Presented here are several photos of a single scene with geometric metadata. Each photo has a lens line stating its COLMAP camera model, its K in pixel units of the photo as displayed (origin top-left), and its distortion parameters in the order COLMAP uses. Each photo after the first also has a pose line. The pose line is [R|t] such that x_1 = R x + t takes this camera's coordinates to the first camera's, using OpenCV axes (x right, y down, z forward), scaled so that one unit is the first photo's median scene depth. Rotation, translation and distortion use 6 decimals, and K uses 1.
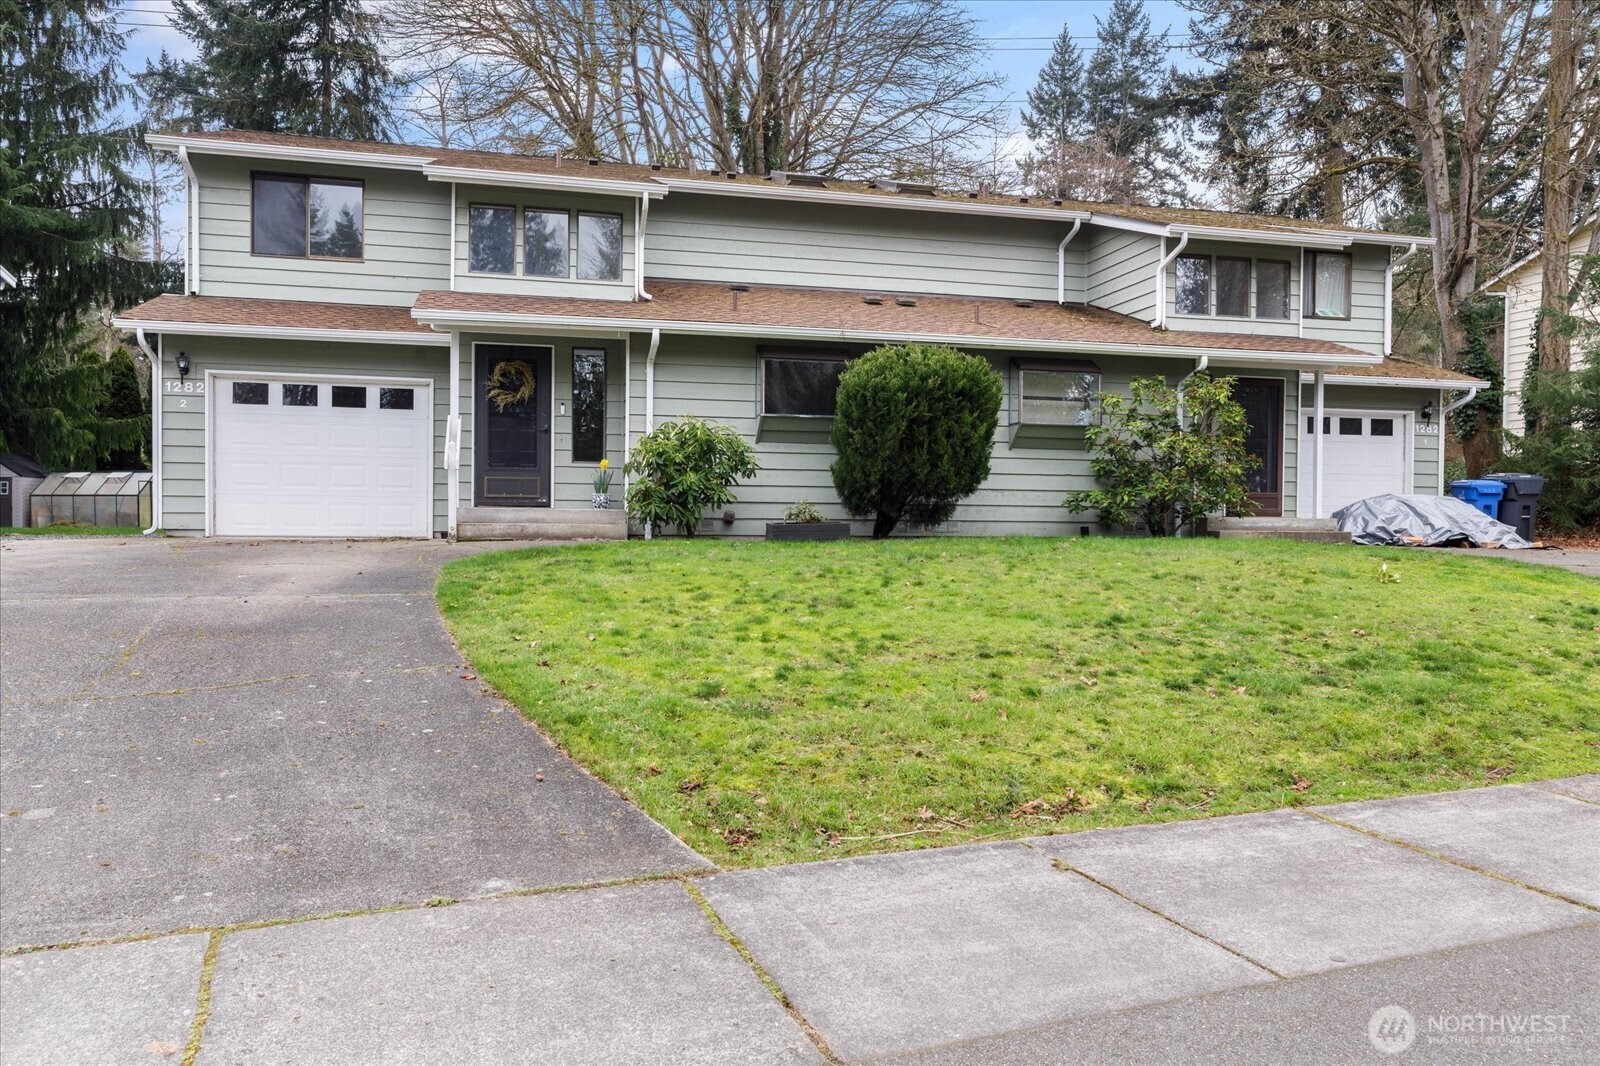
lens RADIAL K [[1197.0, 0, 813.8], [0, 1197.0, 534.9], [0, 0, 1]] dist [0.001060, 0.000007]
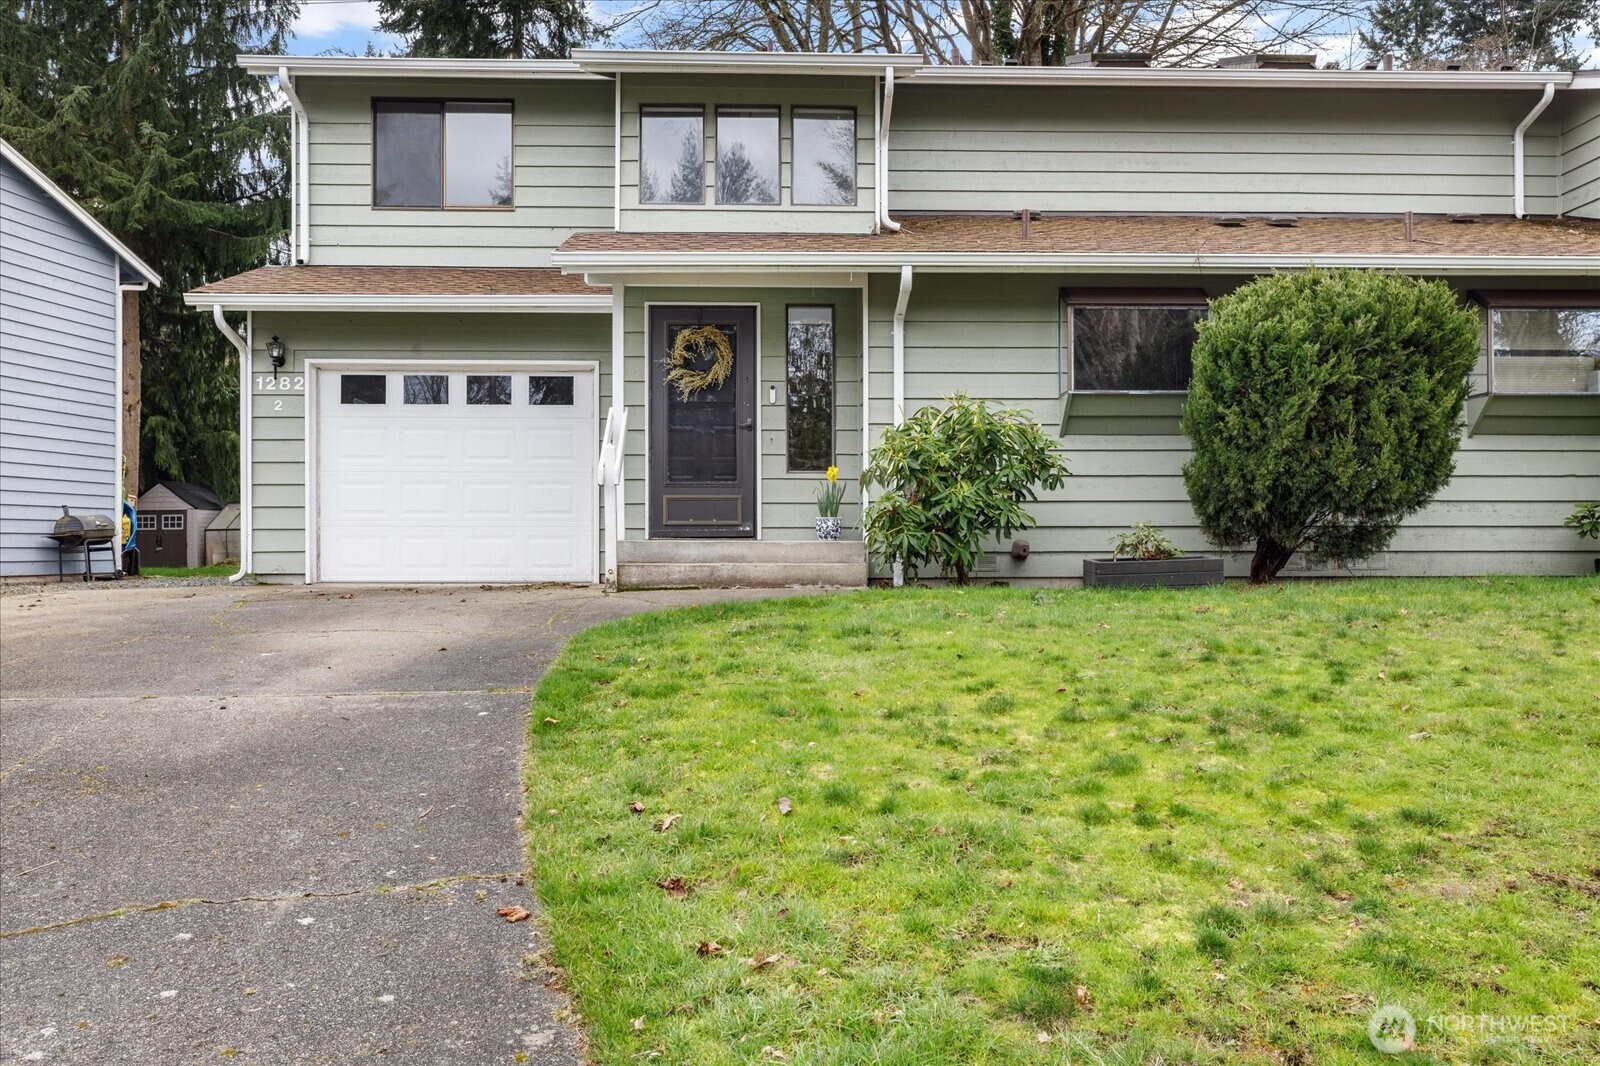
lens RADIAL K [[1351.1, 0, 800.0], [0, 1351.1, 533.0], [0, 0, 1]] dist [-0.002279, 0.001165]
pose [[0.977700, -0.013122, -0.209596, -0.034555], [0.008377, 0.999688, -0.023510, -0.008033], [0.209839, 0.021230, 0.977505, 0.257133]]
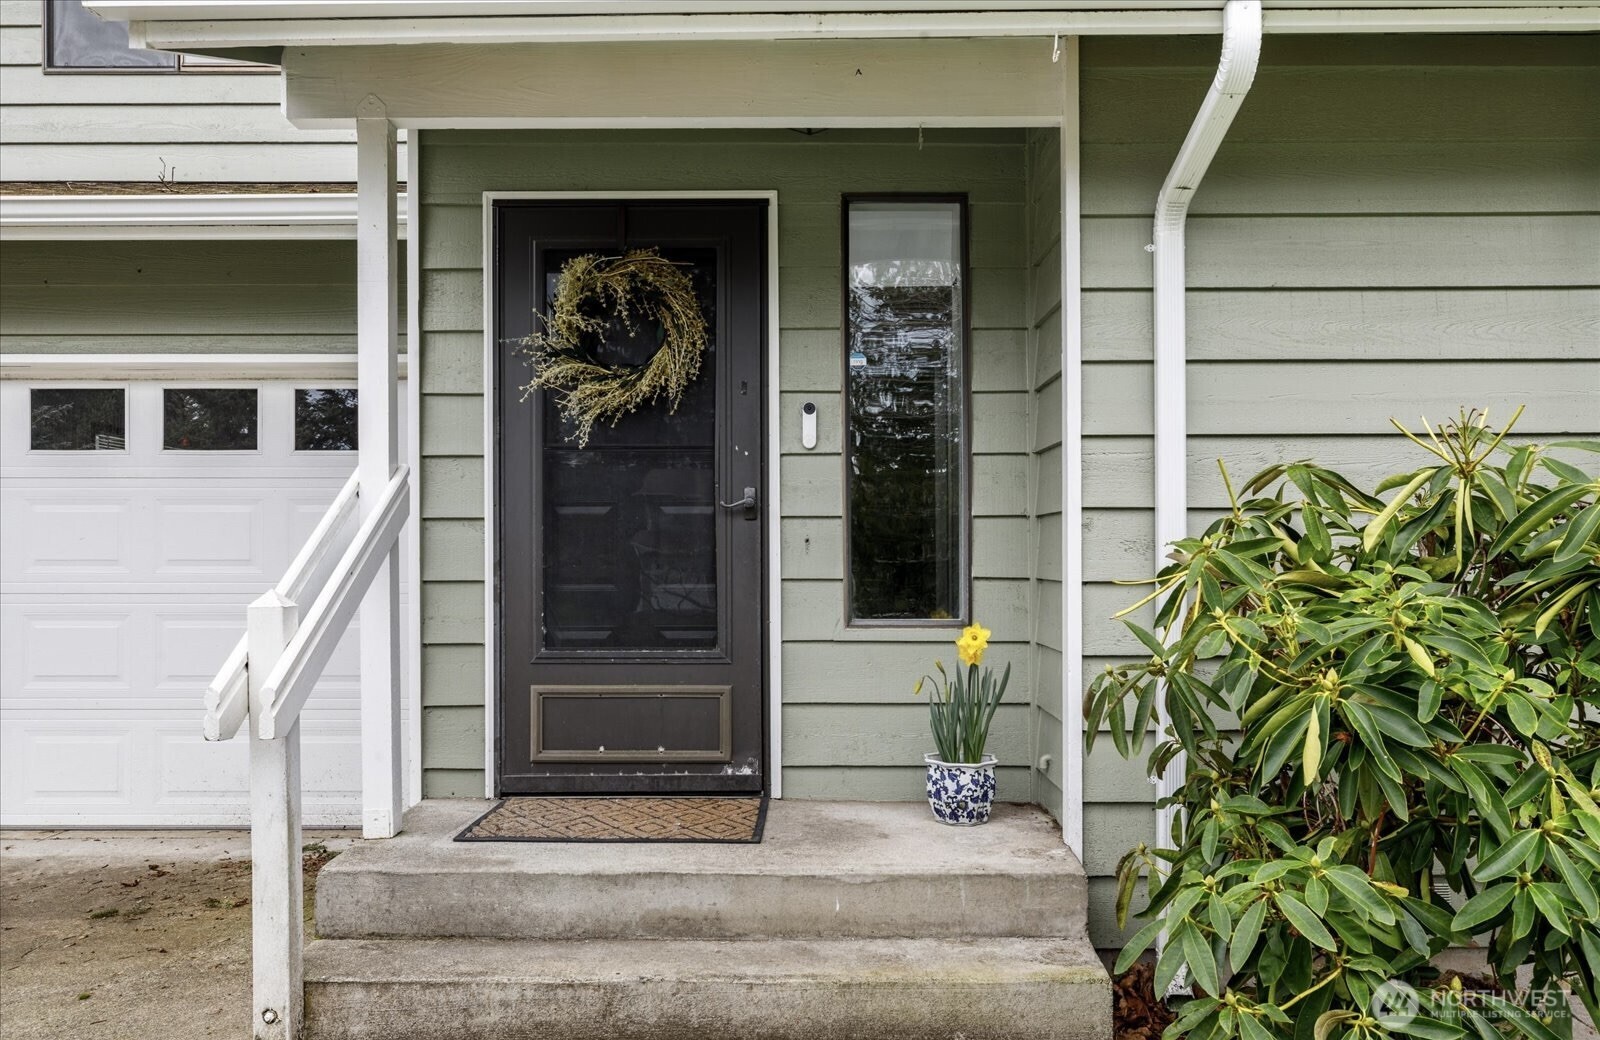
lens RADIAL K [[1188.5, 0, 805.1], [0, 1188.5, 554.5], [0, 0, 1]] dist [0.004042, 0.001097]
pose [[0.969724, -0.013083, -0.243853, -0.151405], [0.009869, 0.999848, -0.014397, -0.075404], [0.244004, 0.011554, 0.969705, 0.768064]]
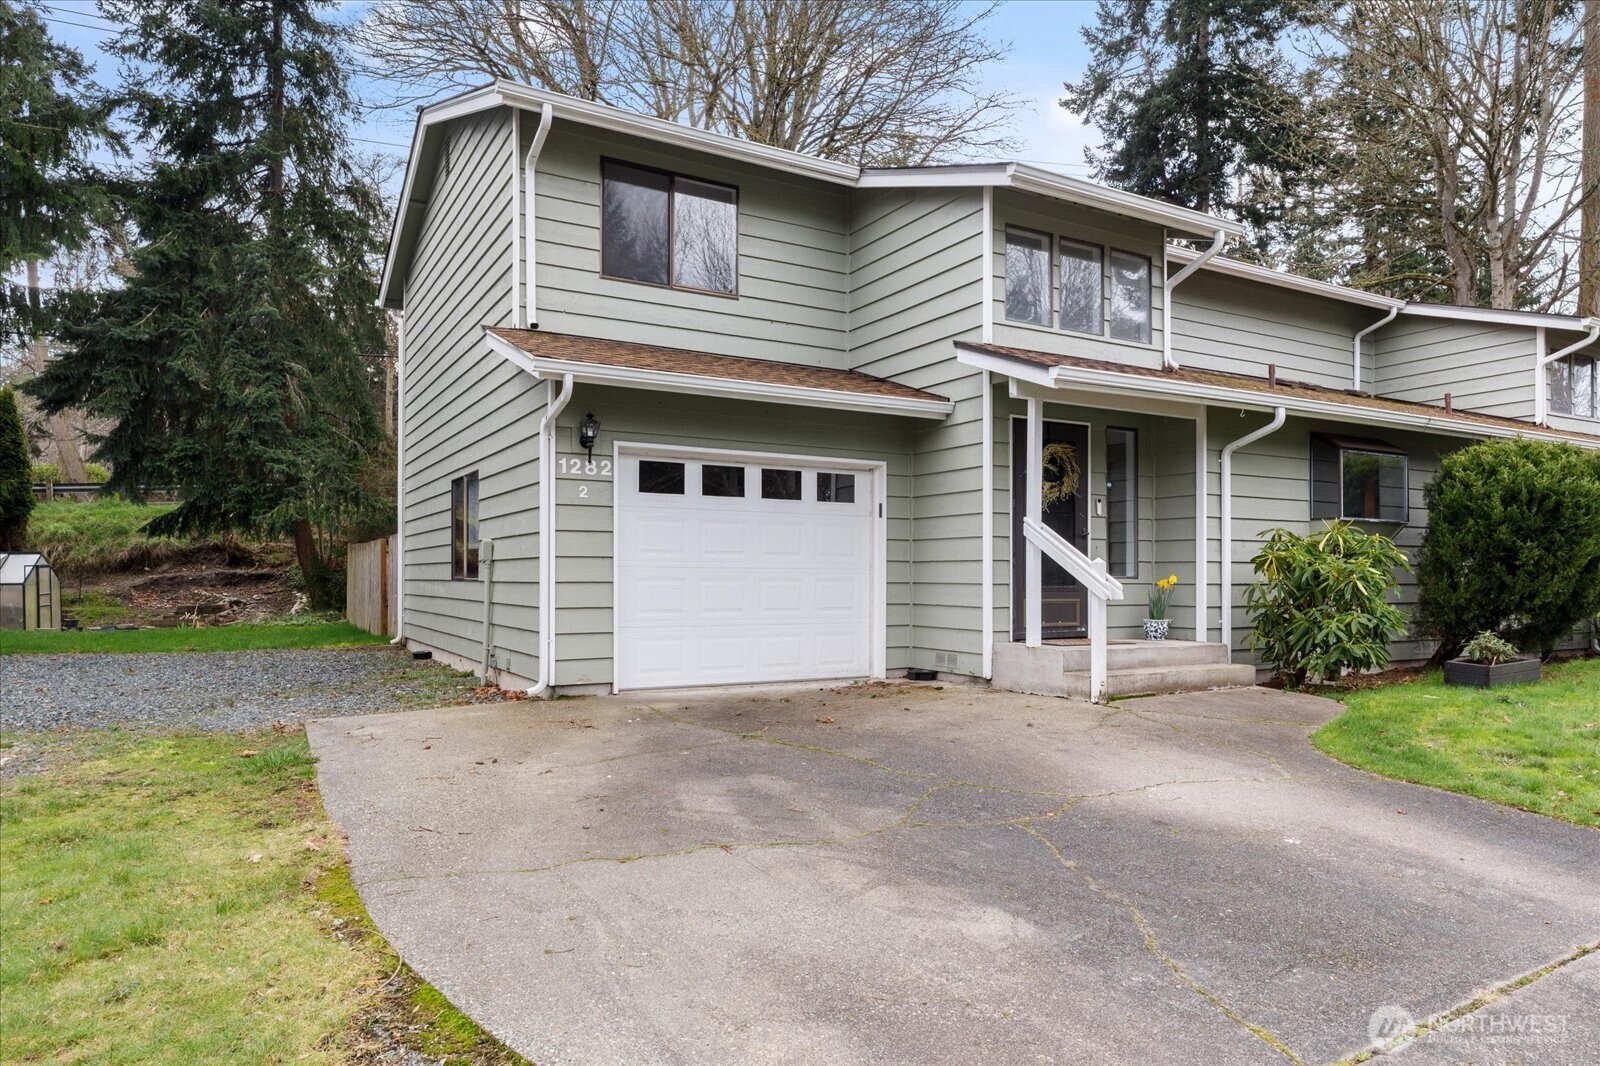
lens RADIAL K [[1025.5, 0, 800.5], [0, 1025.5, 570.0], [0, 0, 1]] dist [0.002096, 0.000628]
pose [[0.958397, -0.005884, 0.285377, -0.595887], [0.010431, 0.999842, -0.014414, -0.060234], [-0.285247, 0.016791, 0.958307, 0.447879]]
